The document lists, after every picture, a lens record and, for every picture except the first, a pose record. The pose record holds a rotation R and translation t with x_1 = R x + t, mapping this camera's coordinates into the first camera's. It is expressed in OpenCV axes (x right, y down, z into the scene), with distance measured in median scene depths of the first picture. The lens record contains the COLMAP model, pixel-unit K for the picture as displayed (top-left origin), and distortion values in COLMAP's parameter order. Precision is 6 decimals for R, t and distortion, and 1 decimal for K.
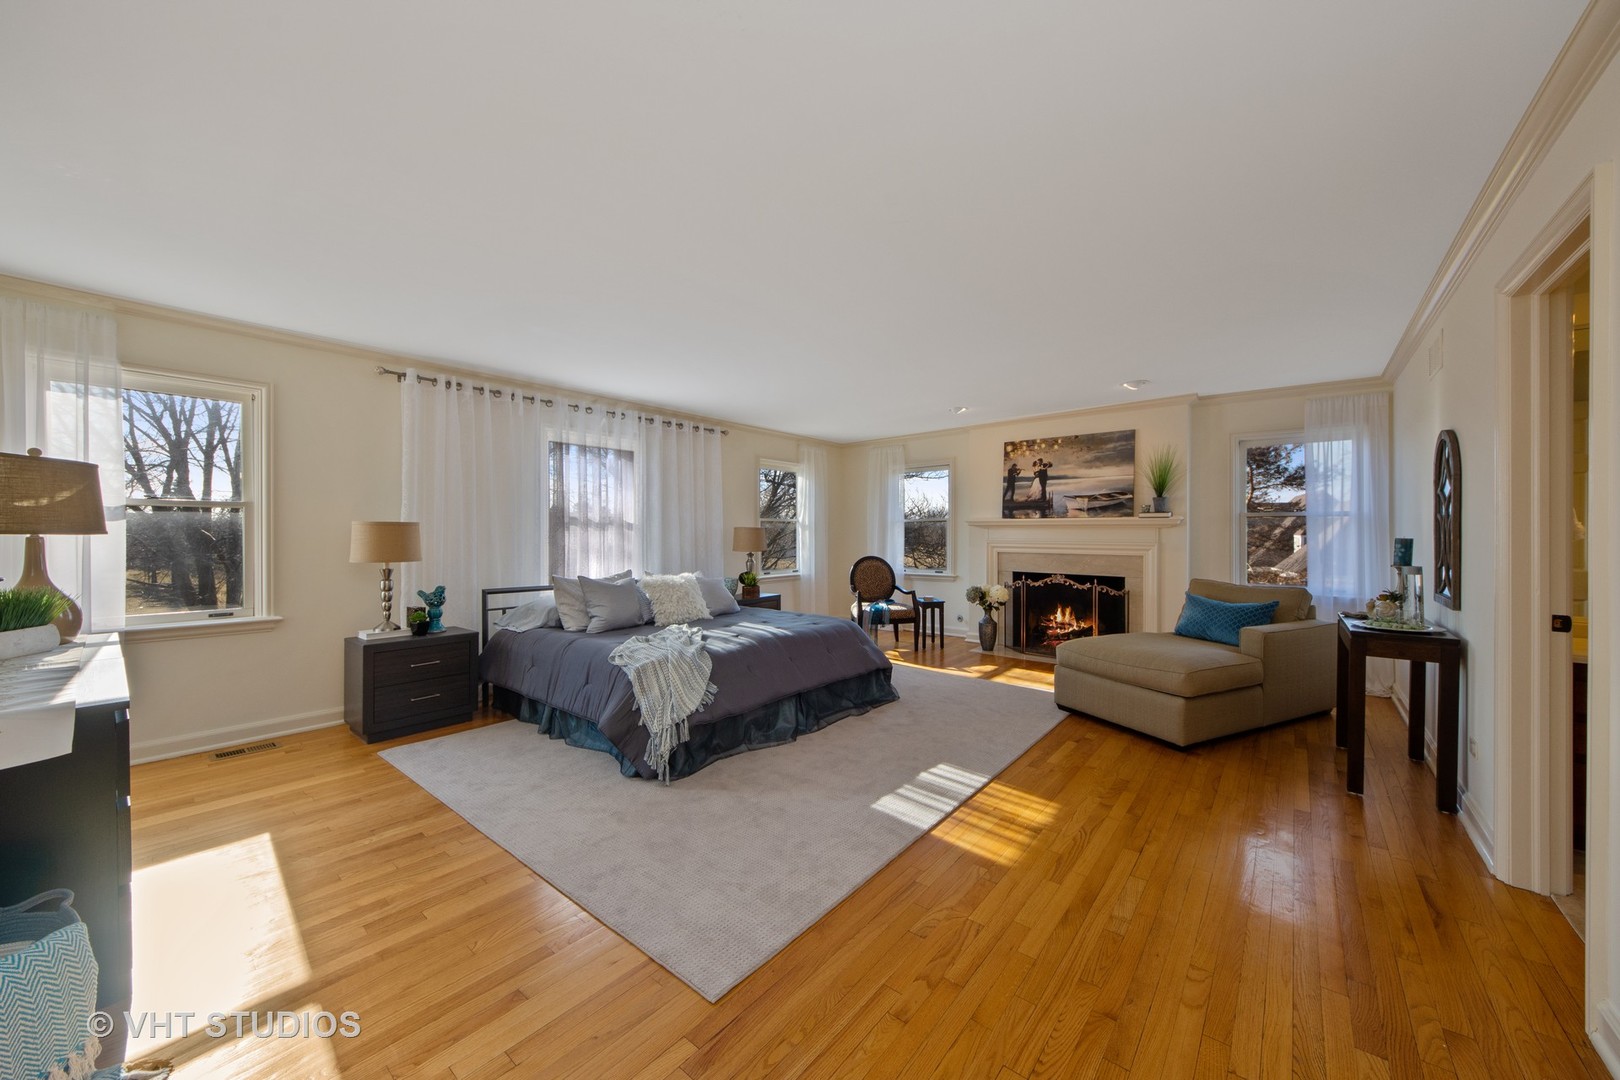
lens RADIAL K [[542.0, 0, 811.6], [0, 542.0, 536.1], [0, 0, 1]] dist [-0.000831, -0.000037]
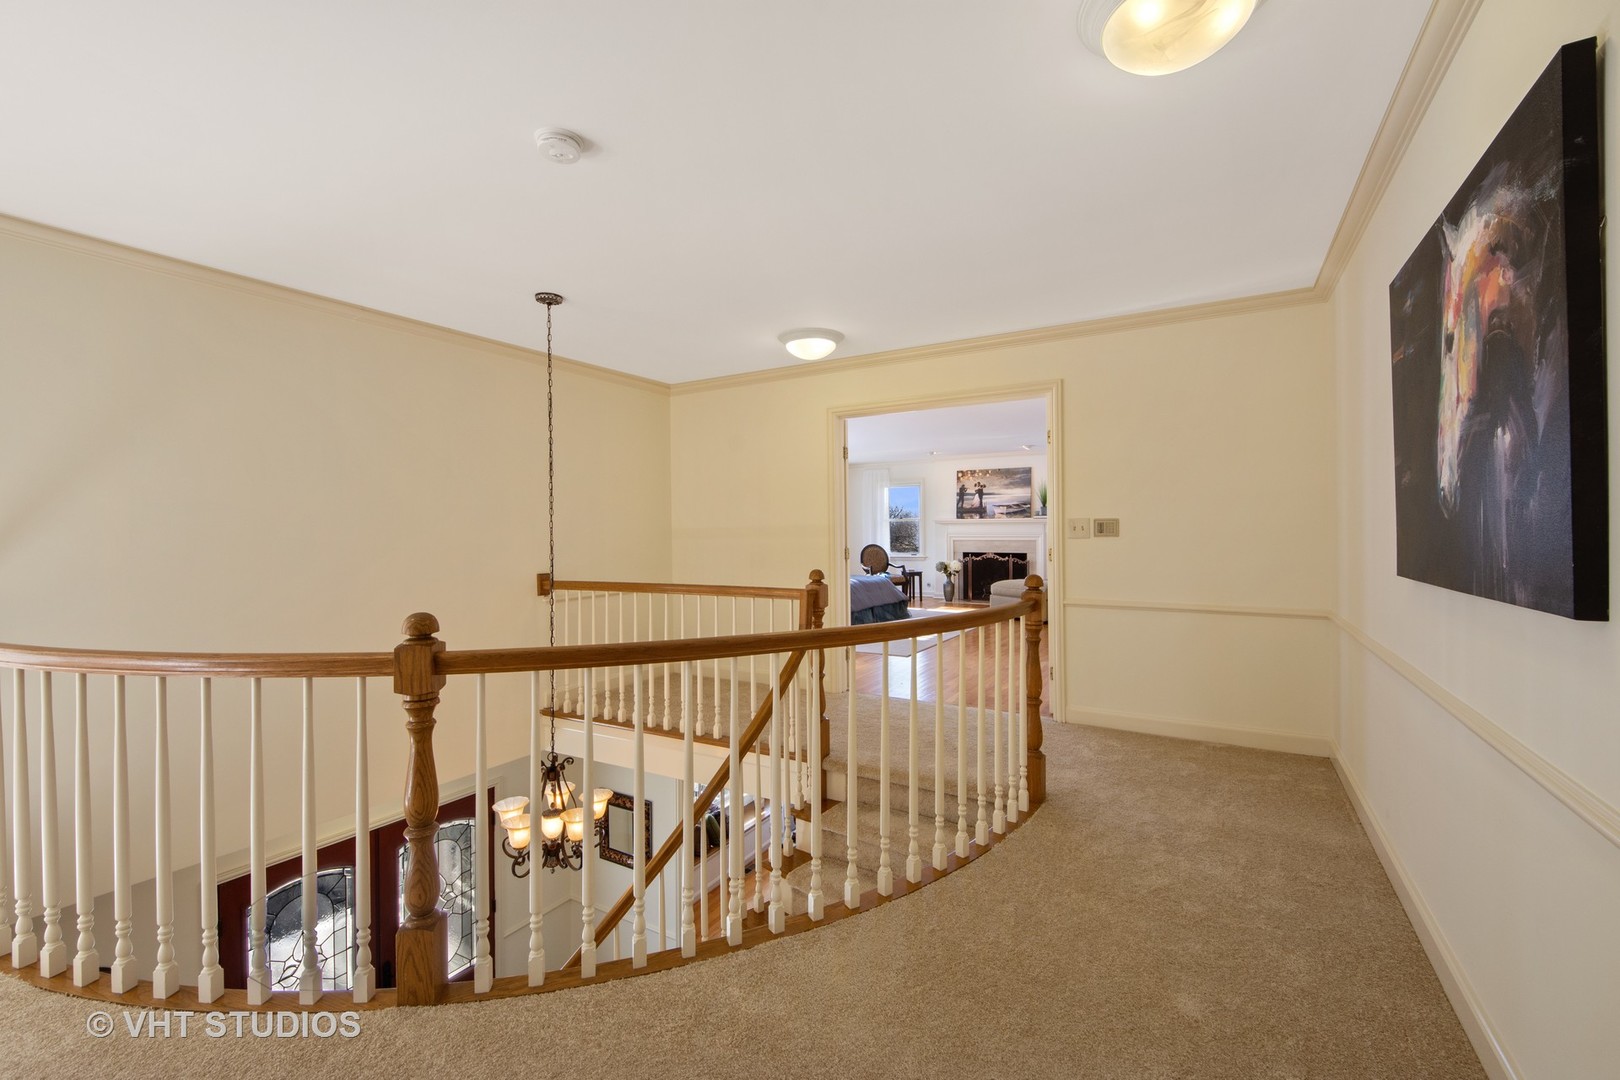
lens RADIAL K [[664.0, 0, 809.5], [0, 664.0, 536.0], [0, 0, 1]] dist [0.001026, 0.000065]
pose [[0.983626, -0.009909, 0.179950, -0.440067], [0.009886, 0.999951, 0.001029, 0.012191], [-0.179952, 0.000767, 0.983675, -0.872736]]
